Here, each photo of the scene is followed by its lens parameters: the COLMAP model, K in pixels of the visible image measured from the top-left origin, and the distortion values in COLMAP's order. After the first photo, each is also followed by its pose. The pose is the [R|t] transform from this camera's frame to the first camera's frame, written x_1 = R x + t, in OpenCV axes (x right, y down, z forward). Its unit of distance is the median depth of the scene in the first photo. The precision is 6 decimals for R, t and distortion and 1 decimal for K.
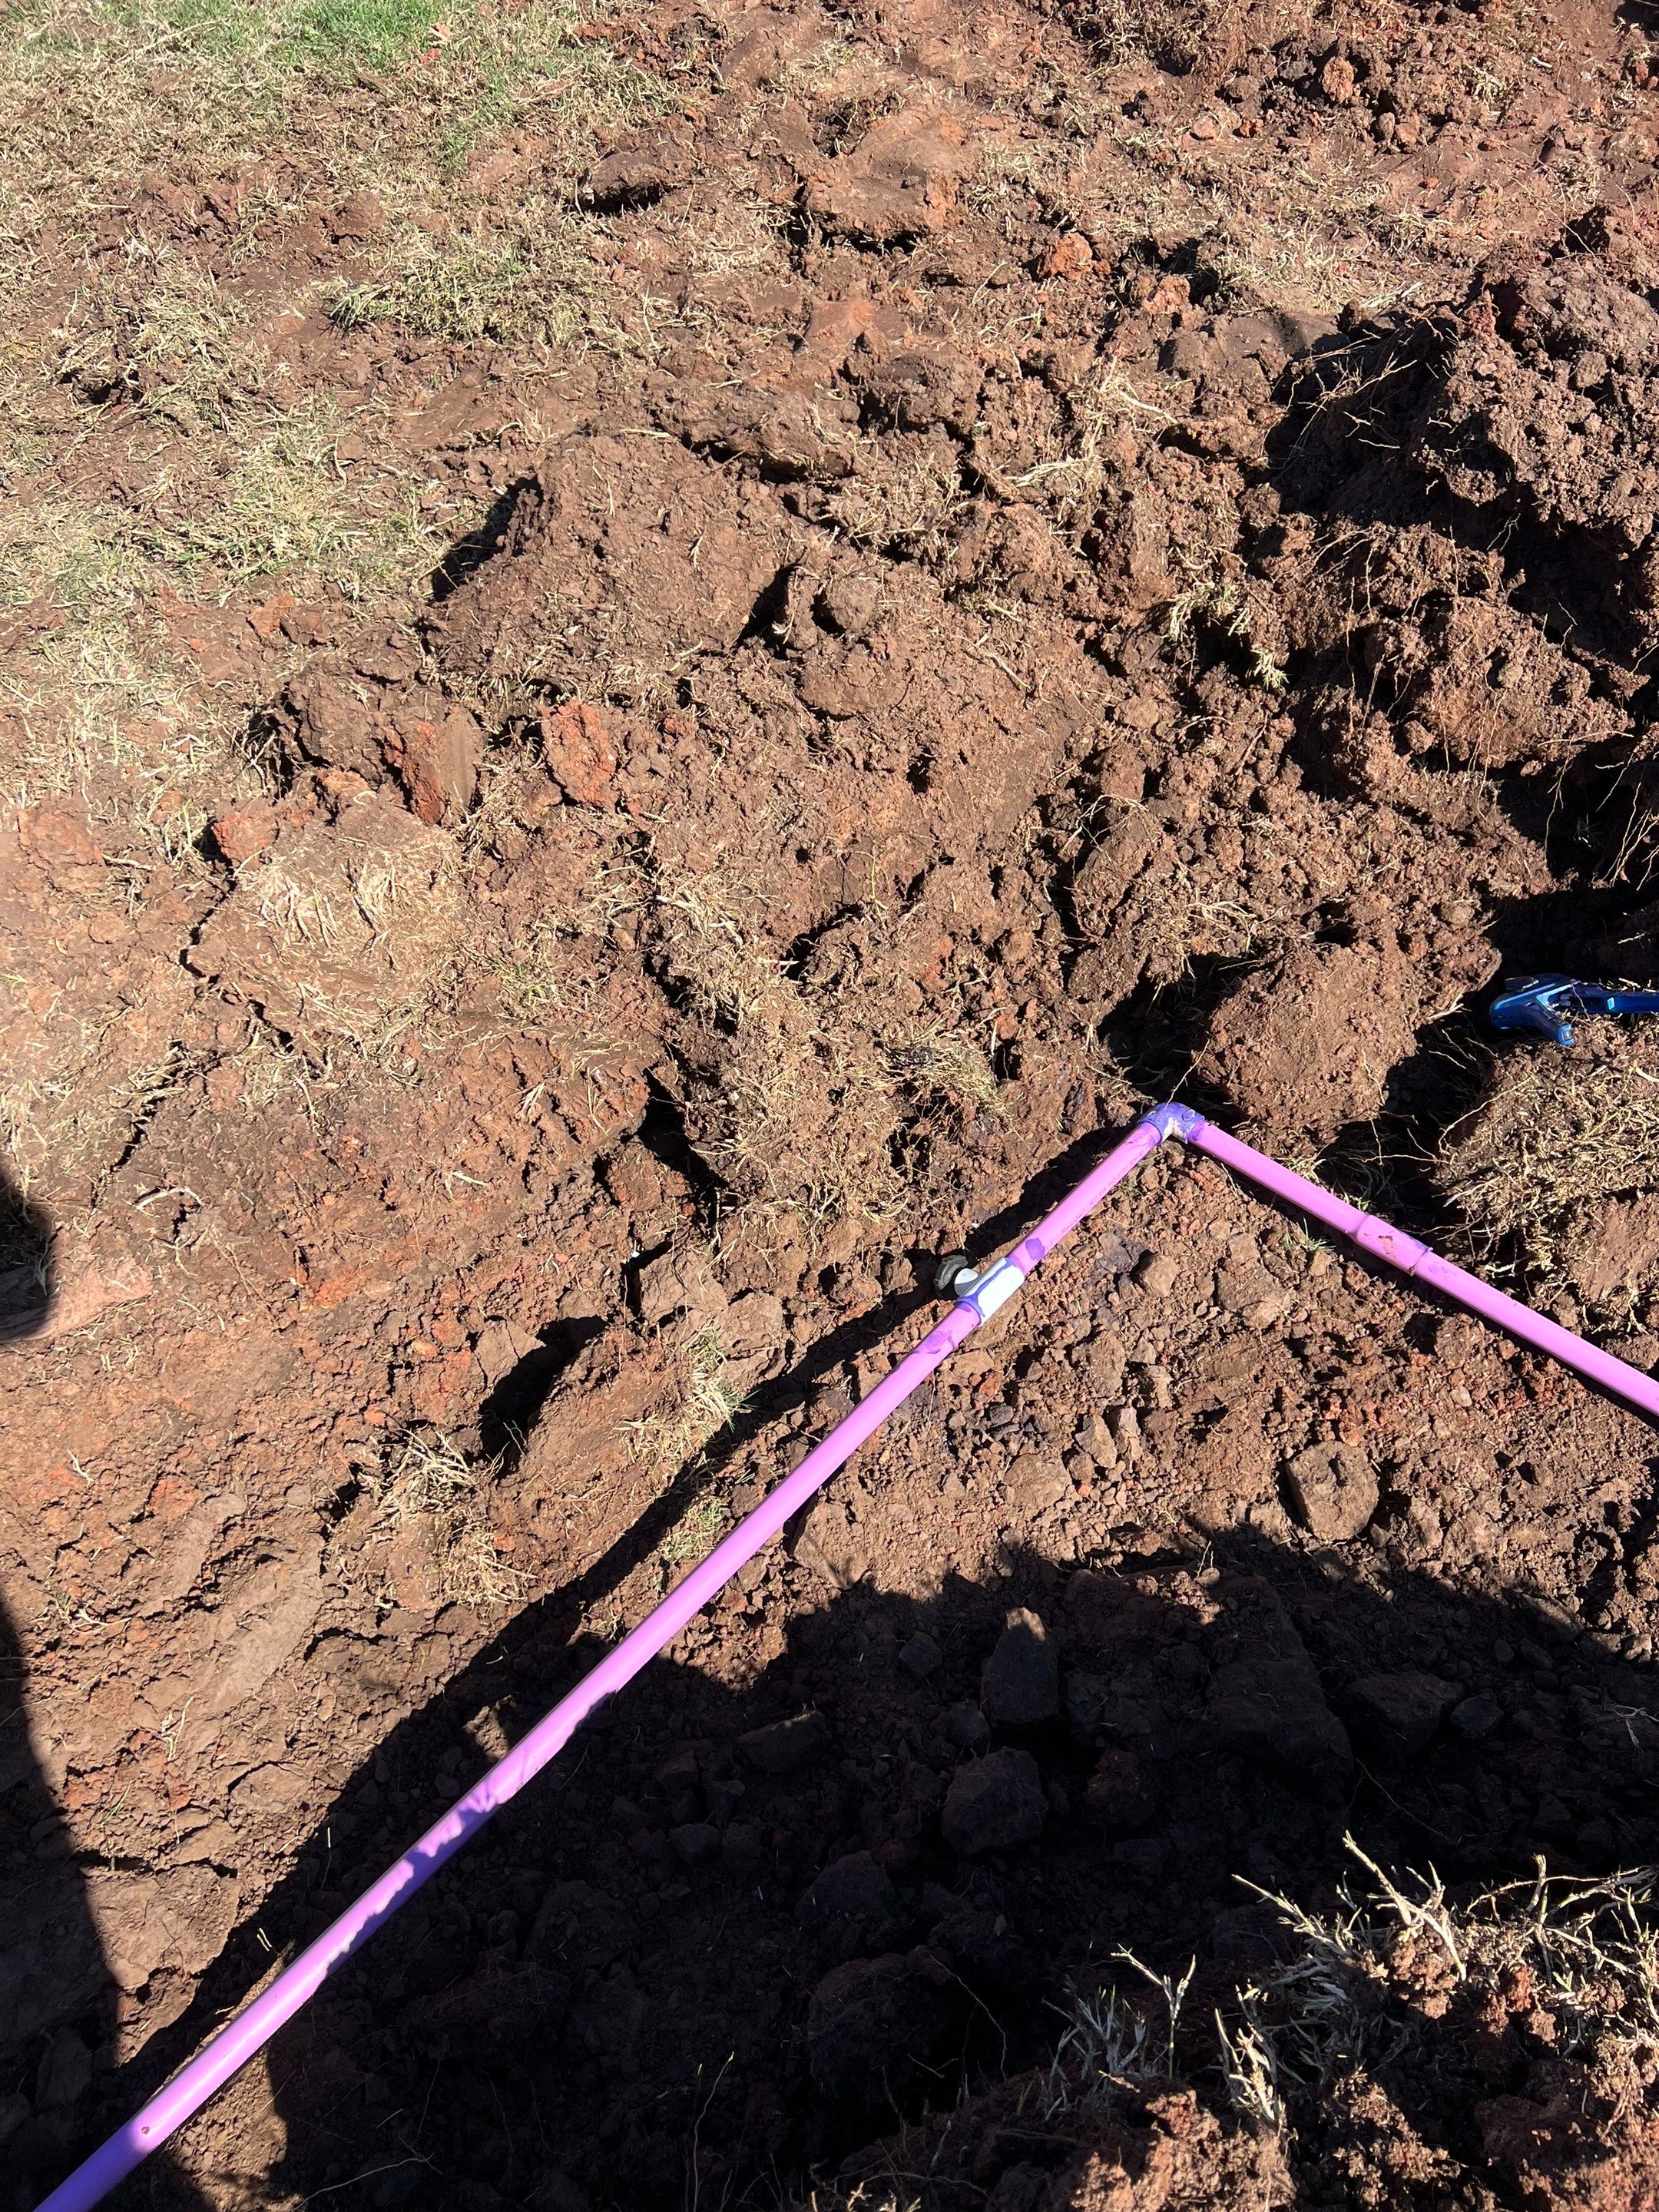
lens RADIAL K [[1697.1, 0, 791.8], [0, 1697.1, 1076.3], [0, 0, 1]] dist [0.044479, -0.057777]
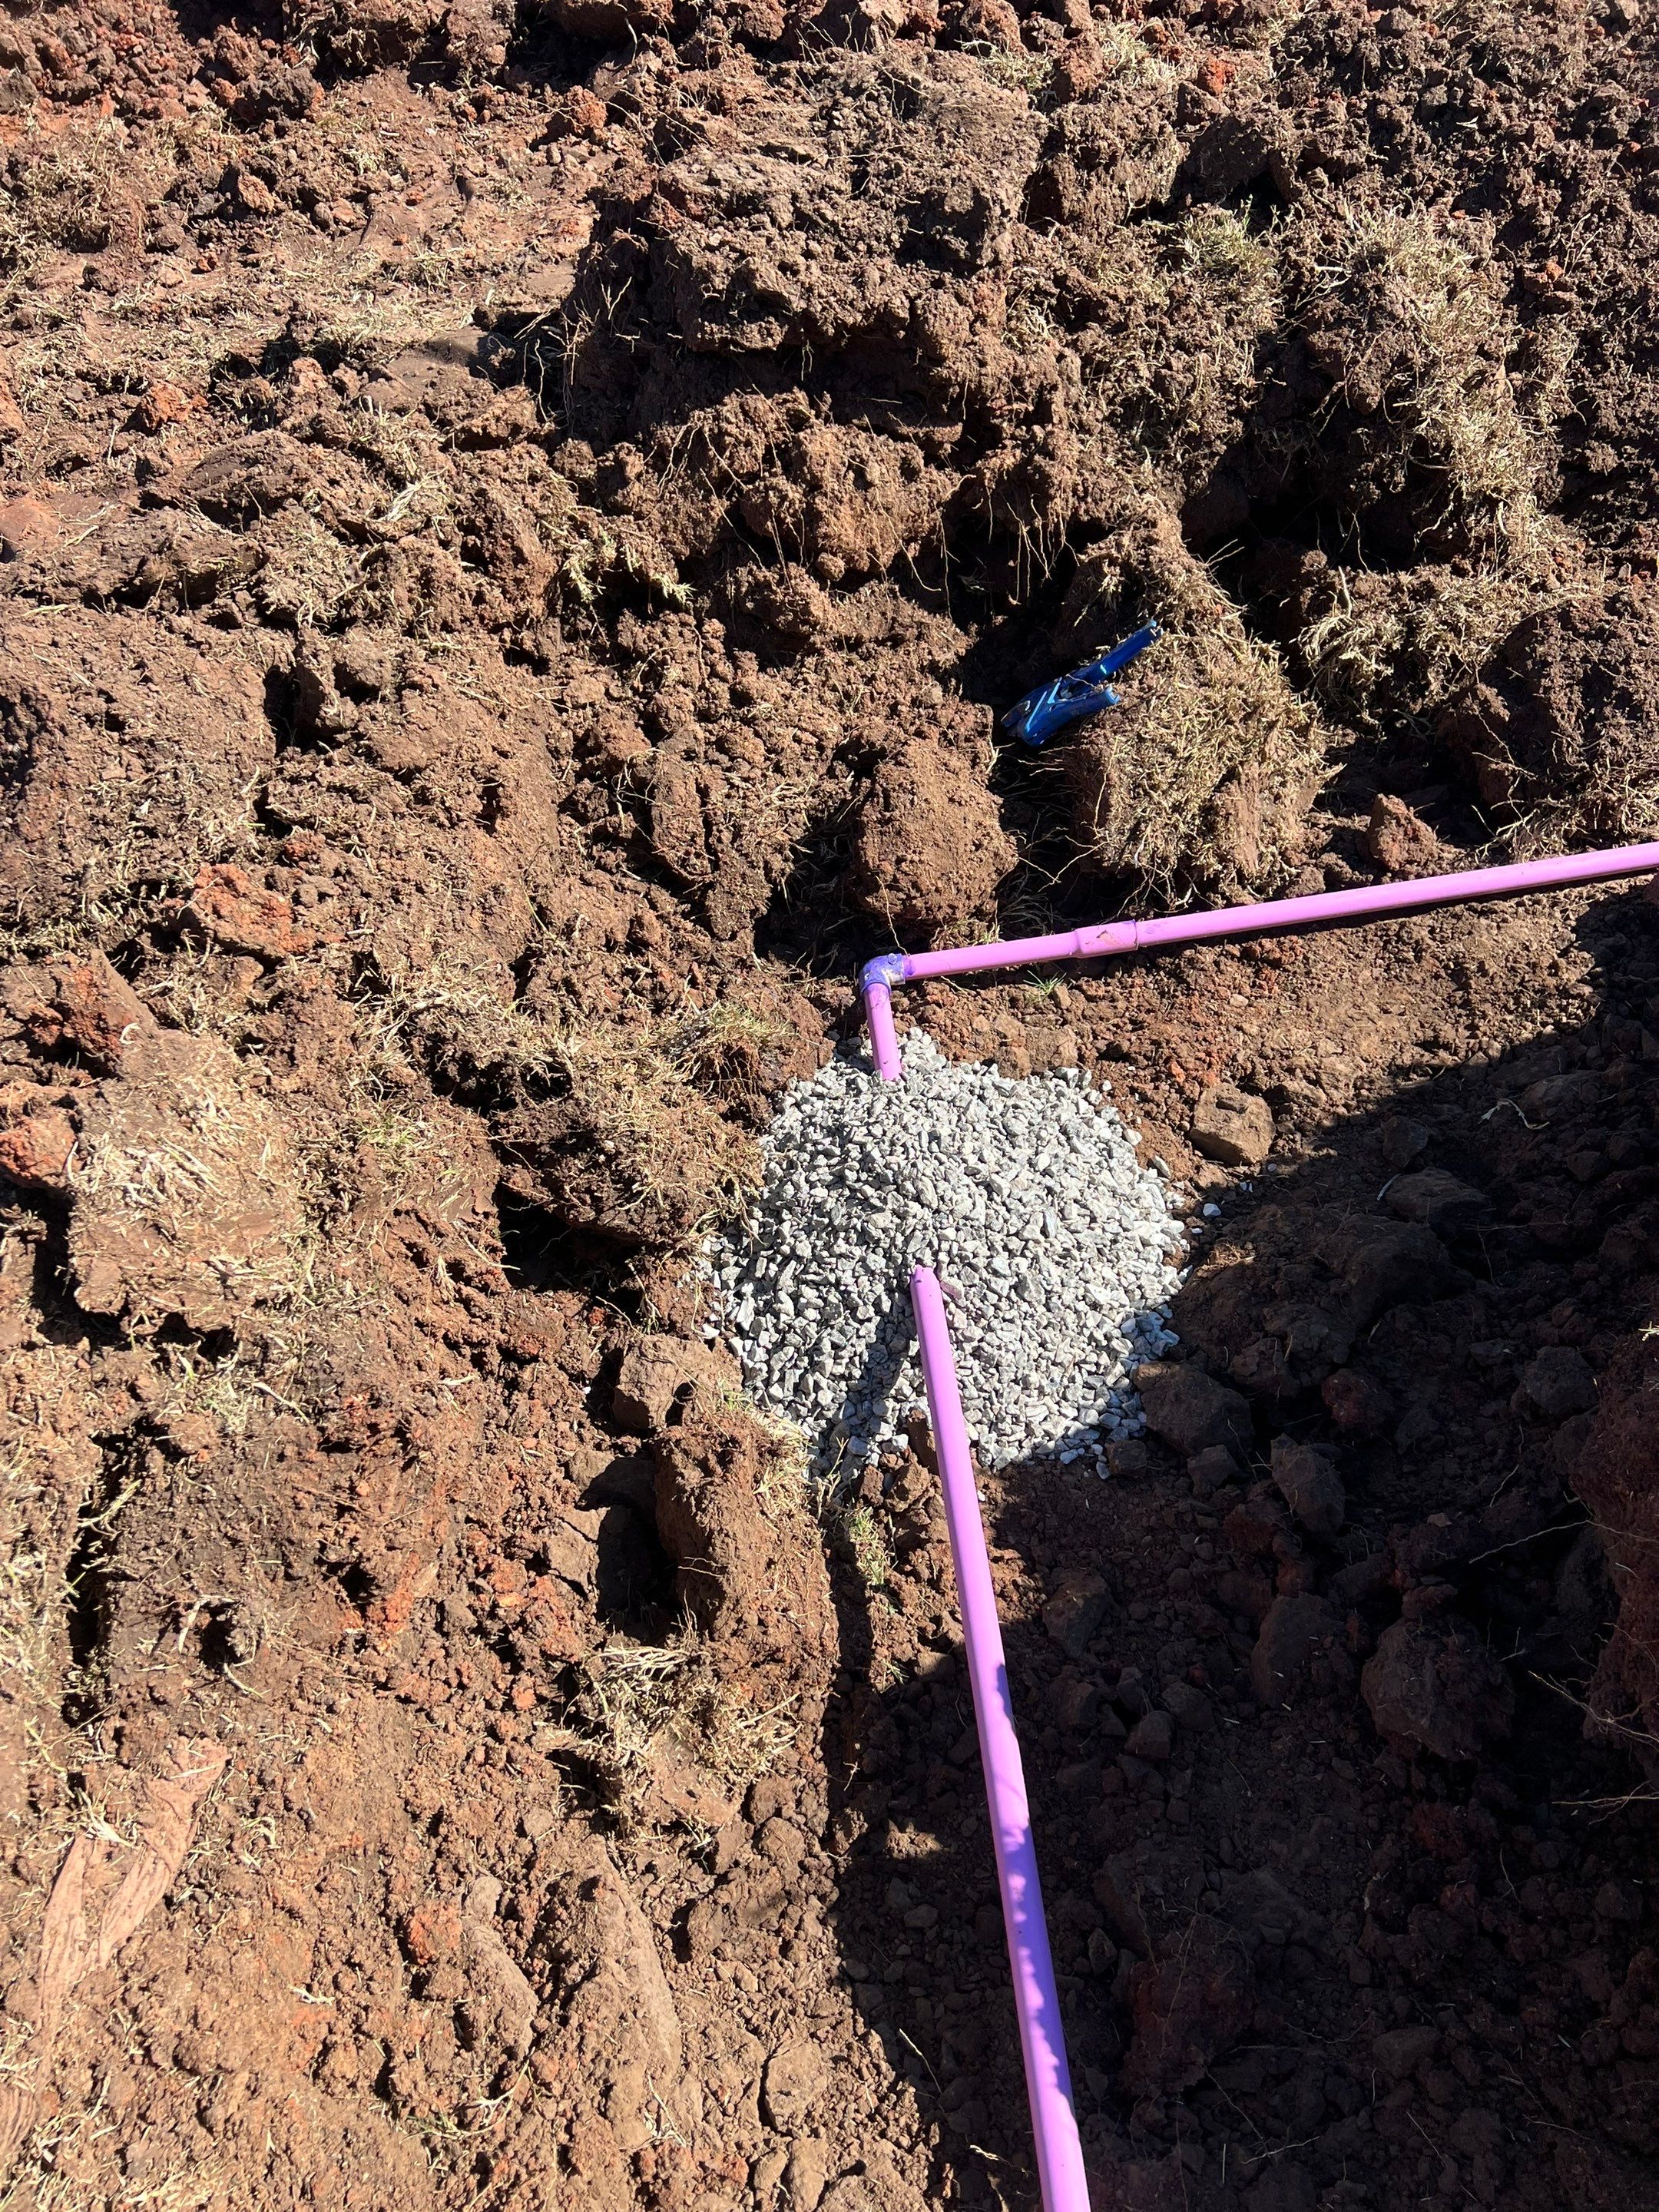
lens RADIAL K [[1700.9, 0, 820.2], [0, 1700.9, 1098.1], [0, 0, 1]] dist [0.040724, -0.056102]
pose [[0.678229, -0.547001, 0.490709, -0.359505], [0.606708, 0.793589, 0.046071, 0.017244], [-0.414622, 0.266470, 0.870105, 0.139300]]
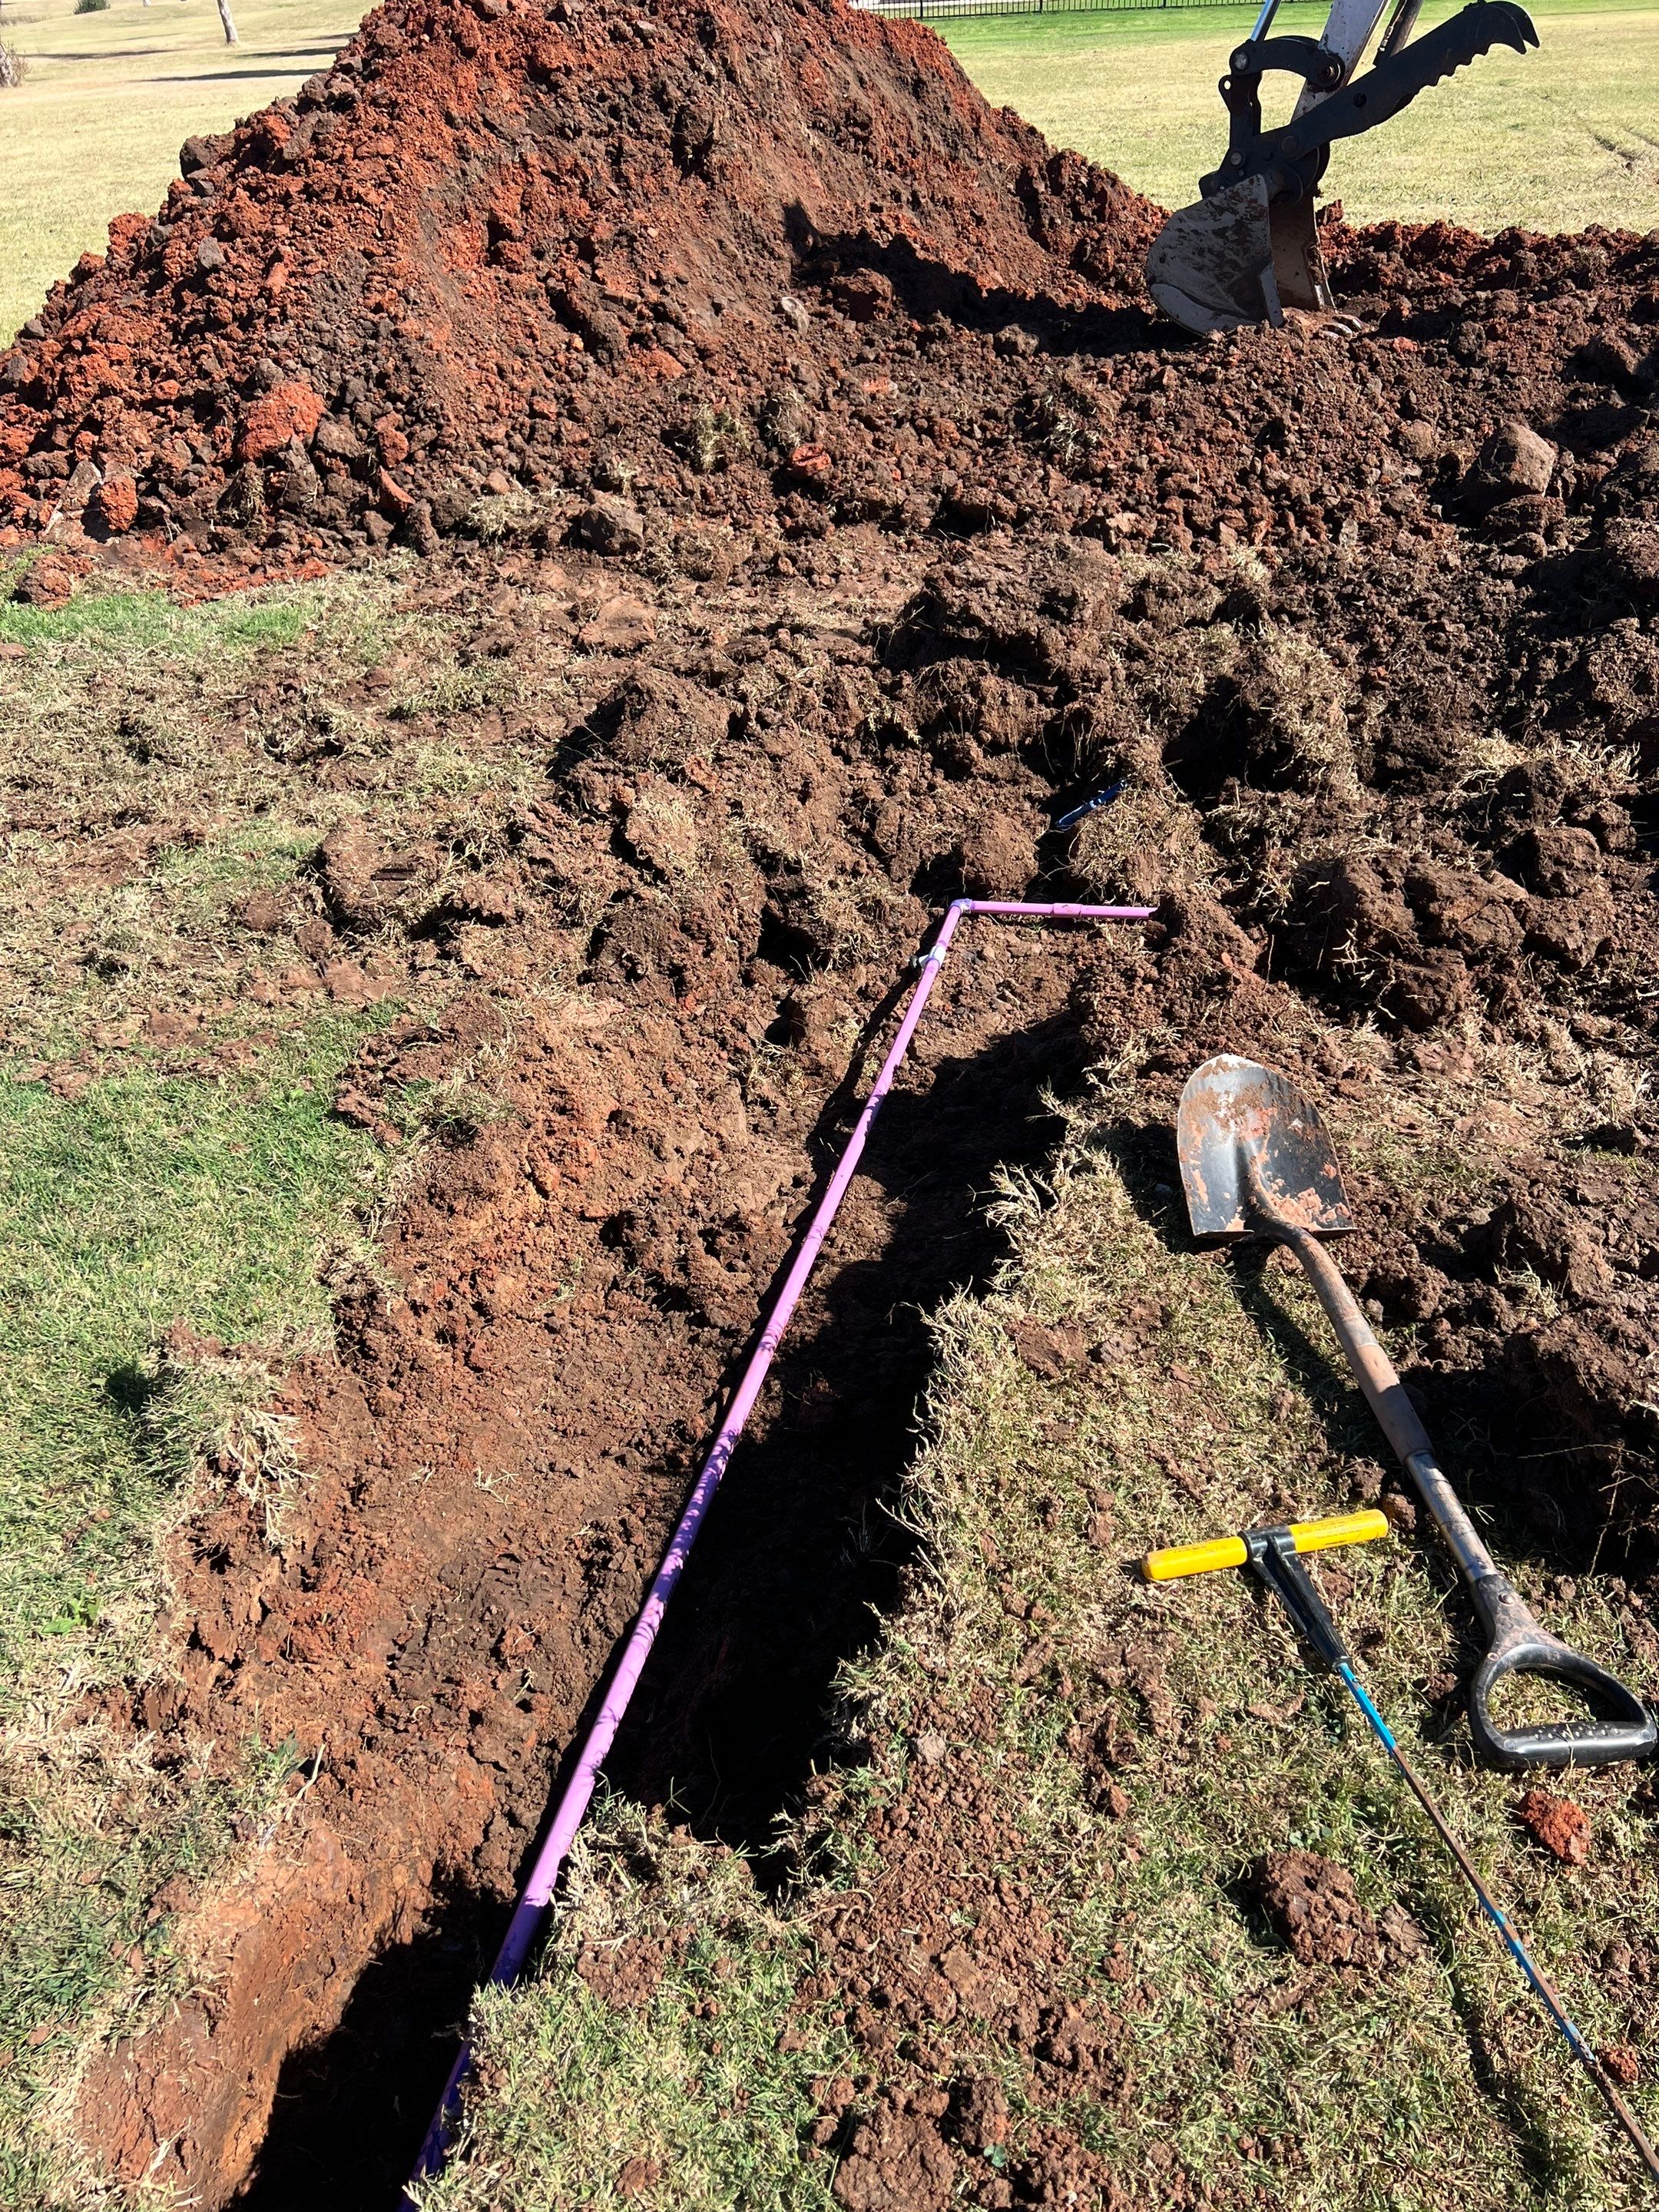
lens RADIAL K [[1700.9, 0, 820.2], [0, 1700.9, 1098.1], [0, 0, 1]] dist [0.040724, -0.056102]
pose [[0.870774, -0.256374, 0.419553, -0.961117], [0.387205, 0.883451, -0.263791, 0.785072], [-0.303025, 0.392156, 0.868556, -0.803933]]
